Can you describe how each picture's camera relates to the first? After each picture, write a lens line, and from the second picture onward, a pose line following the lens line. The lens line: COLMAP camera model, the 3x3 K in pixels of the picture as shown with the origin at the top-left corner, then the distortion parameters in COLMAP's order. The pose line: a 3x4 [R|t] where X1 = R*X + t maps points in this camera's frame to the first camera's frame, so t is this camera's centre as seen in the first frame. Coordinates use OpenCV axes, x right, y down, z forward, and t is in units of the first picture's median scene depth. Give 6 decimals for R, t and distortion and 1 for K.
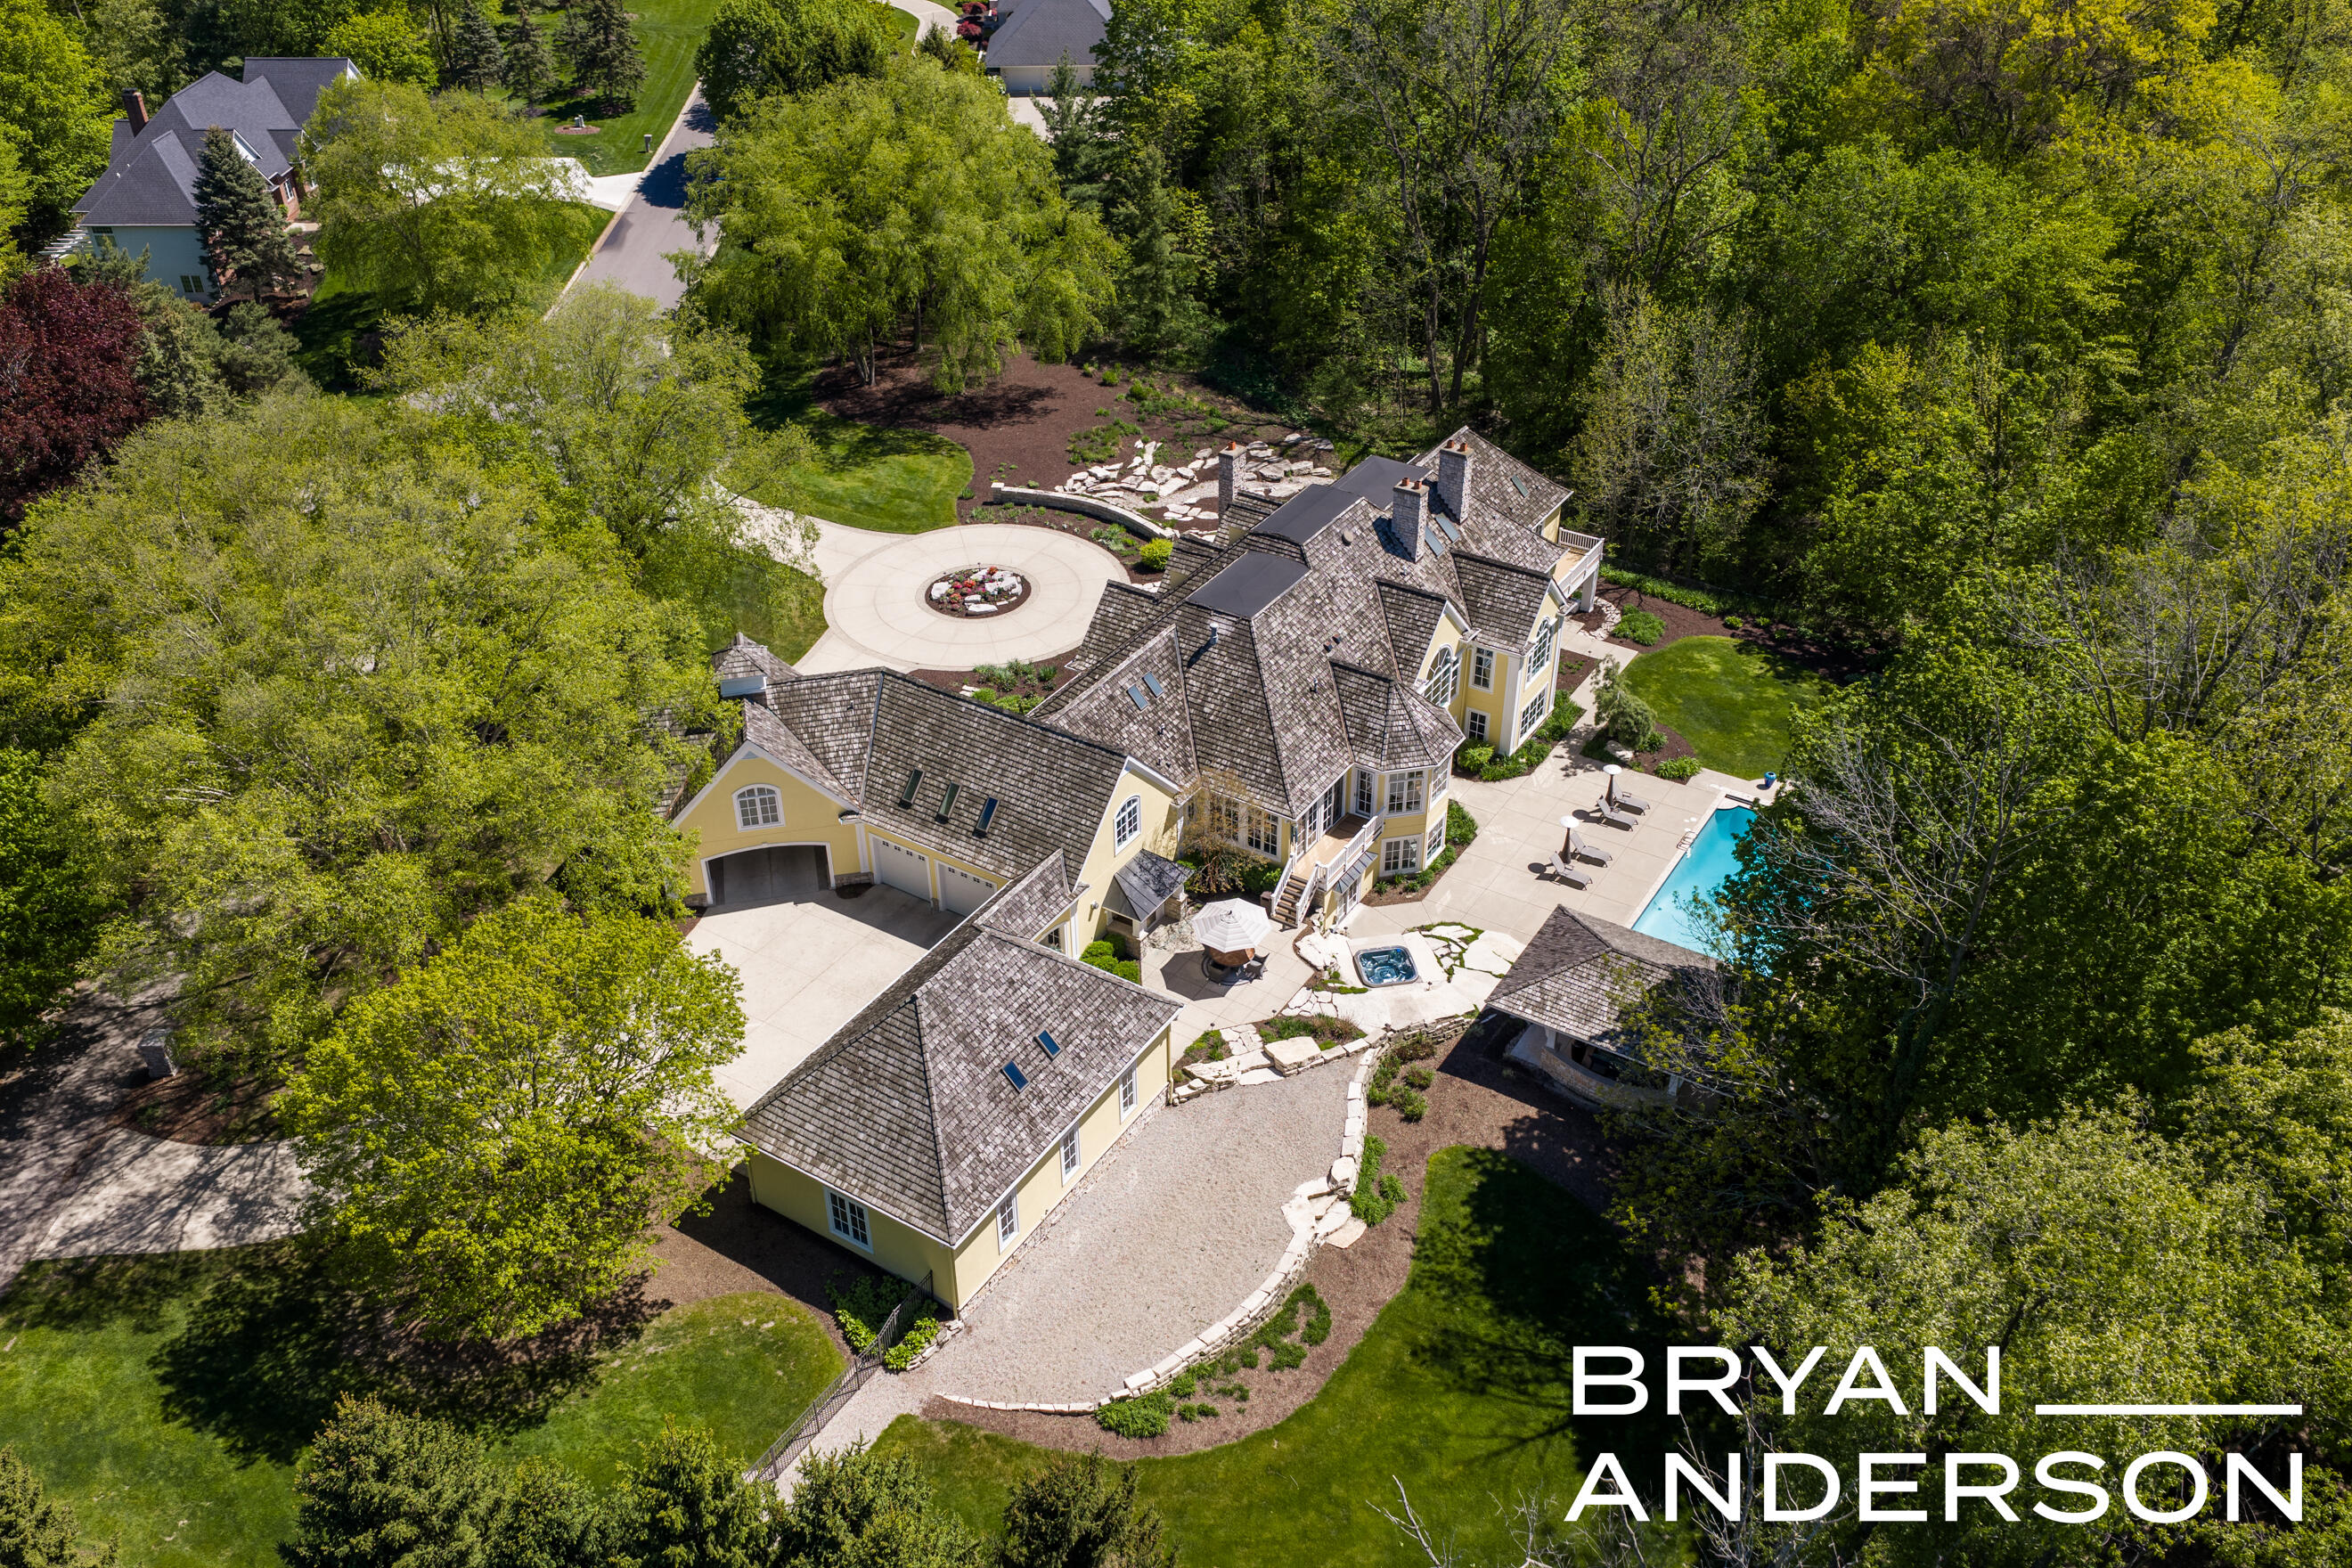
lens RADIAL K [[1940.3, 0, 1183.8], [0, 1940.3, 791.6], [0, 0, 1]] dist [0.046628, -0.114613]
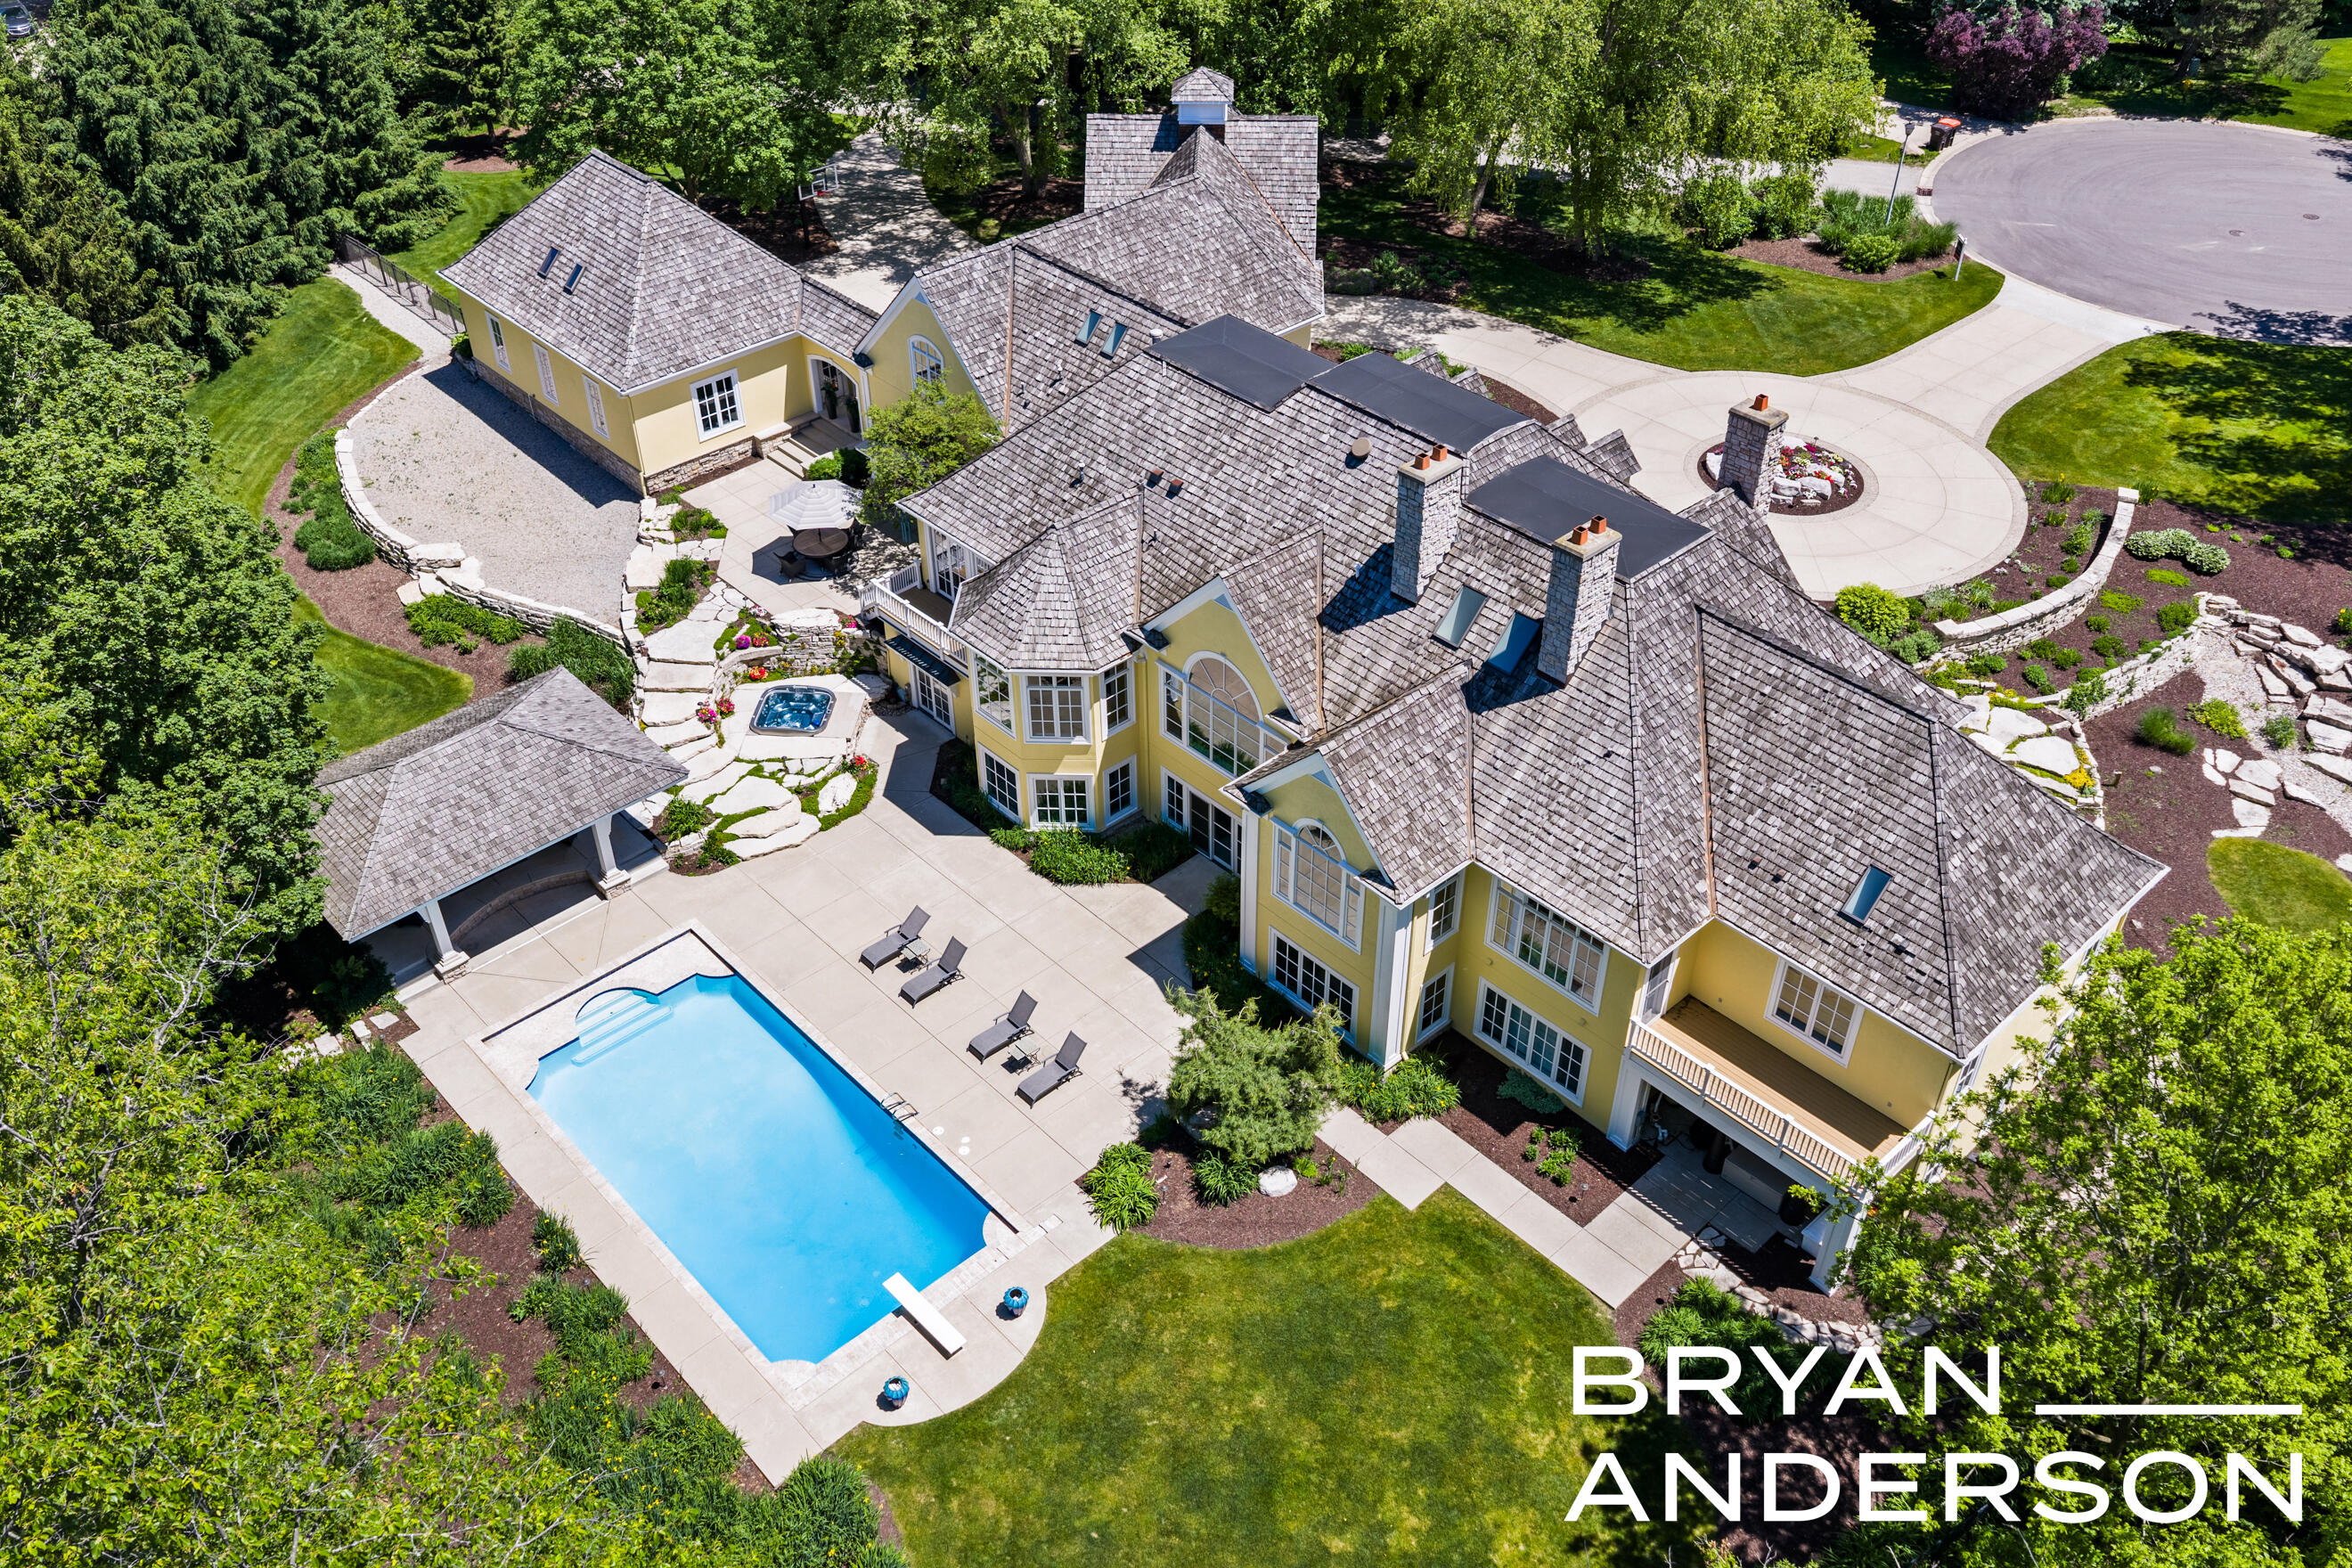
lens RADIAL K [[1940.3, 0, 1183.8], [0, 1940.3, 791.6], [0, 0, 1]] dist [0.046628, -0.114613]
pose [[-0.255153, 0.607171, -0.752489, 0.649977], [-0.543018, 0.553943, 0.631093, -0.448822], [0.800018, 0.569641, 0.188365, 0.997882]]
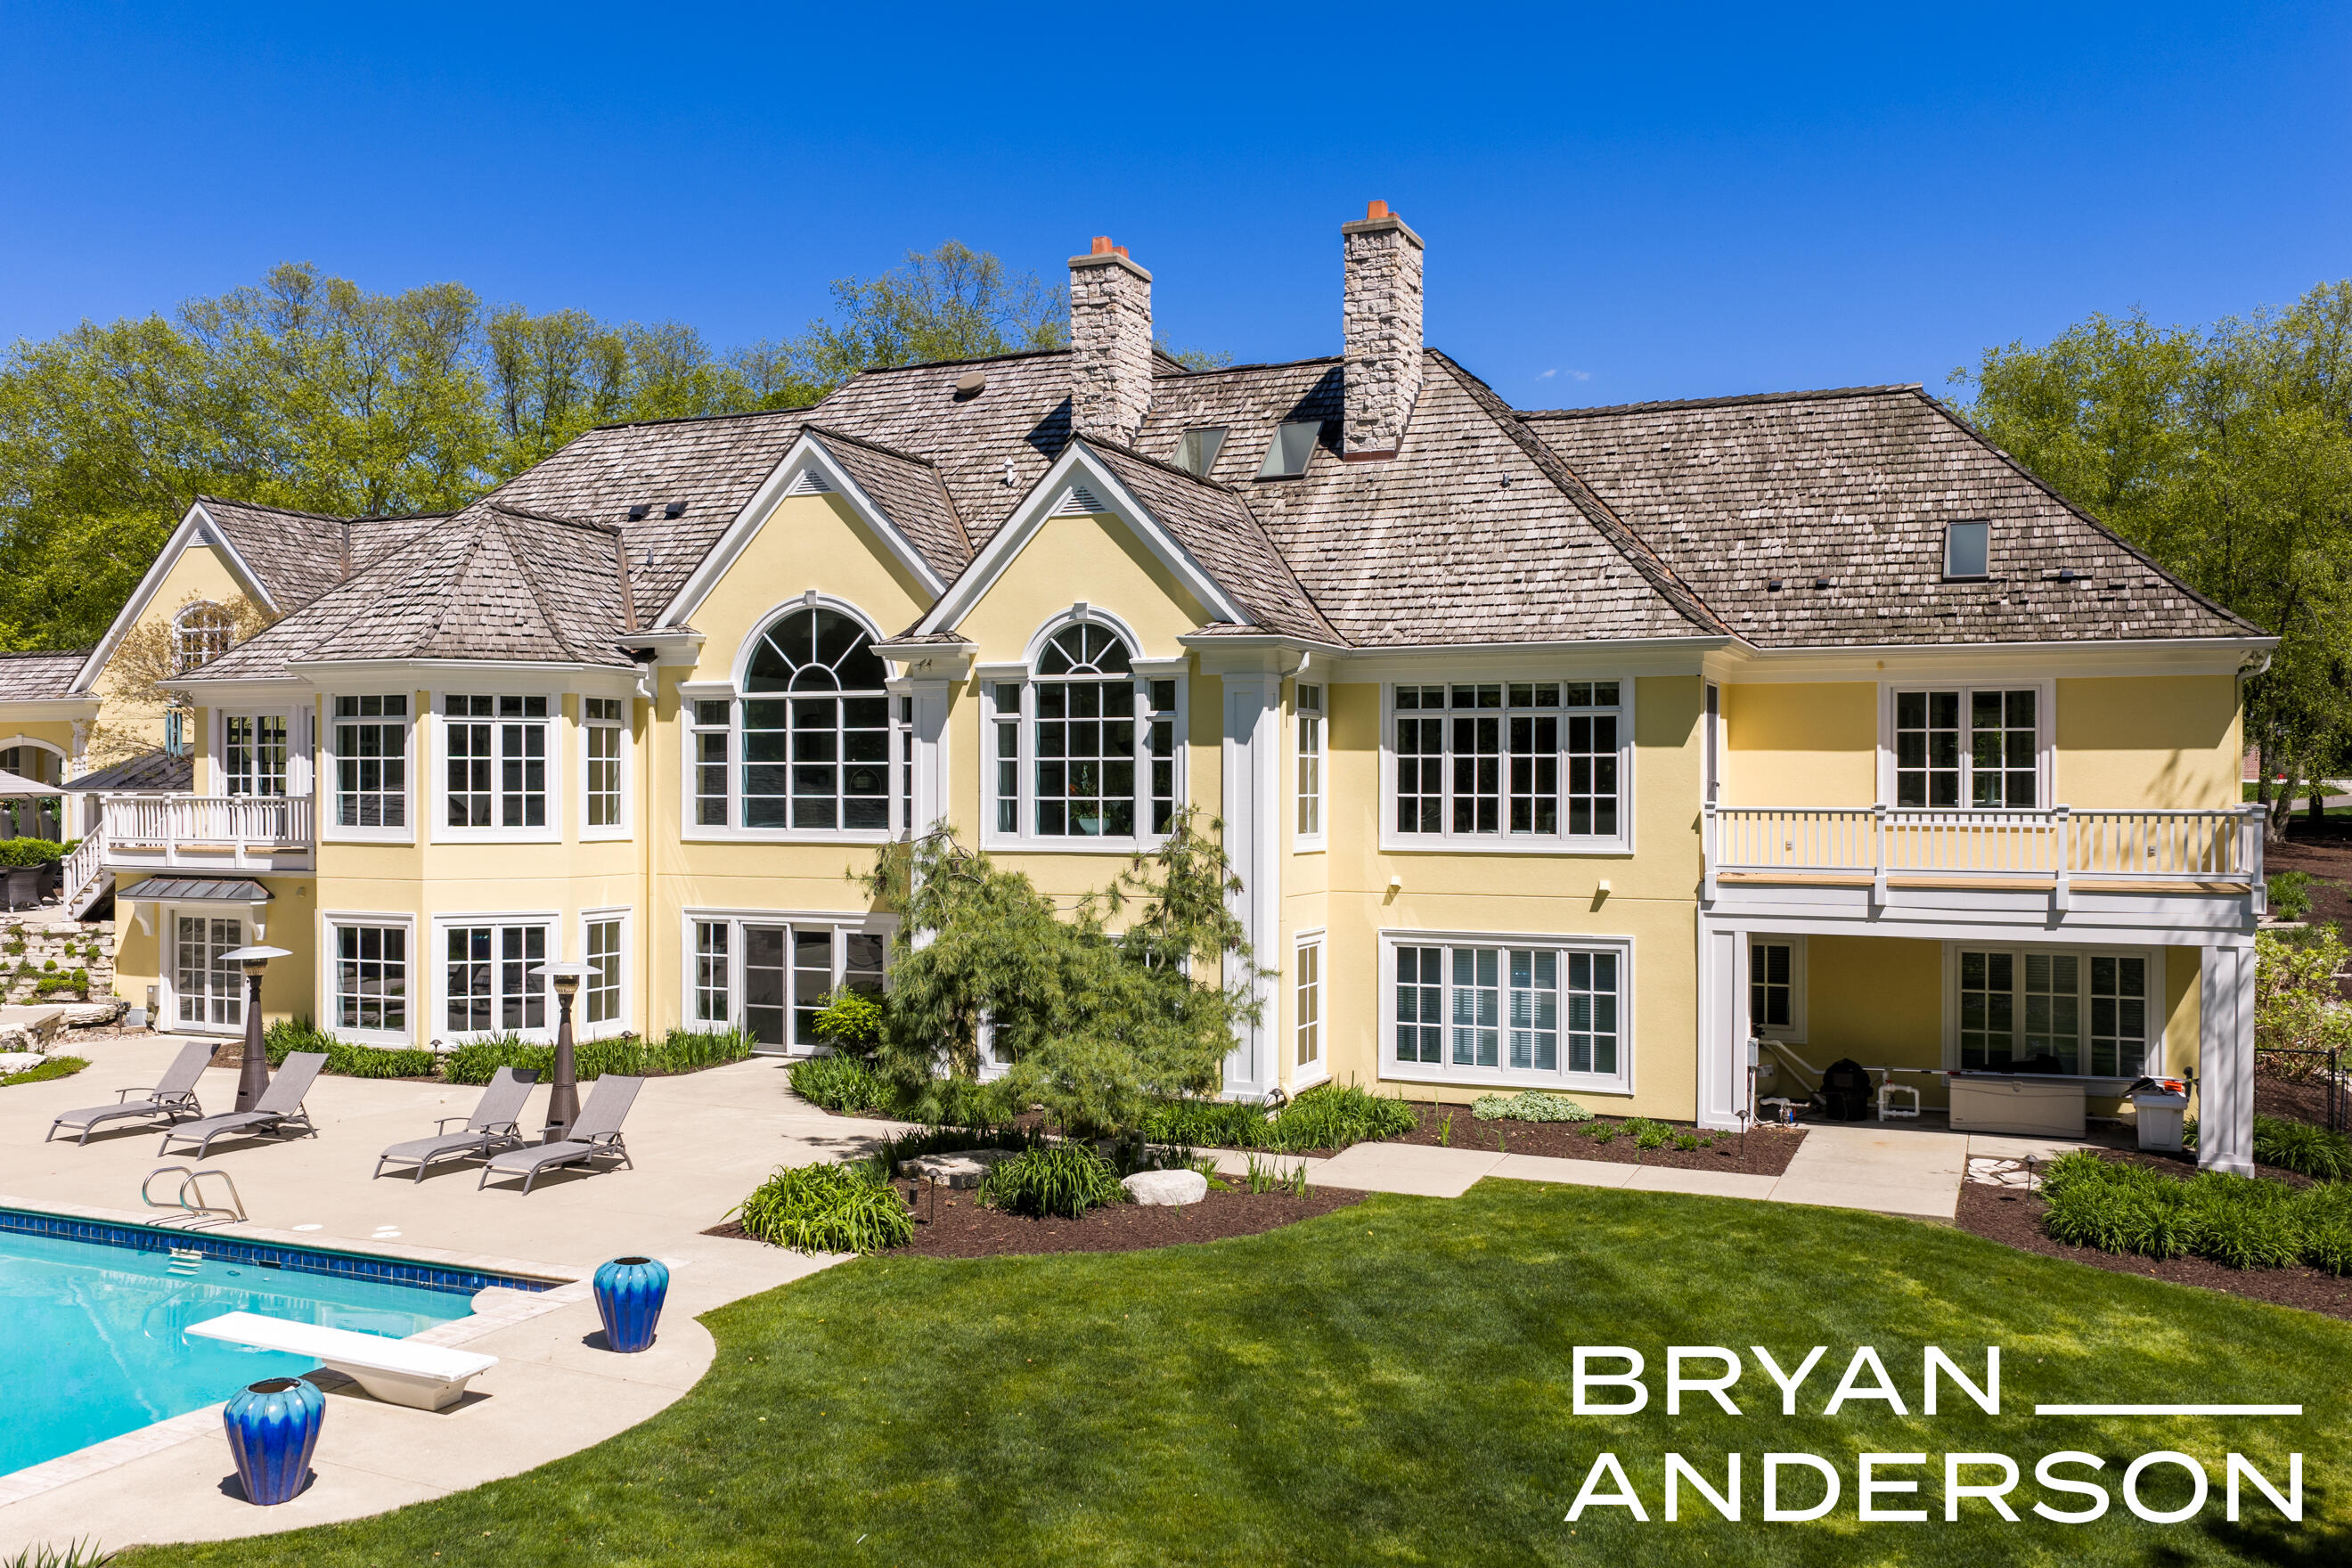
lens RADIAL K [[1944.5, 0, 1187.4], [0, 1944.5, 789.2], [0, 0, 1]] dist [0.027593, -0.046030]
pose [[0.151779, 0.007983, -0.988382, 0.531961], [-0.561957, 0.823323, -0.079645, -0.061514], [0.813122, 0.567517, 0.129449, 1.133814]]
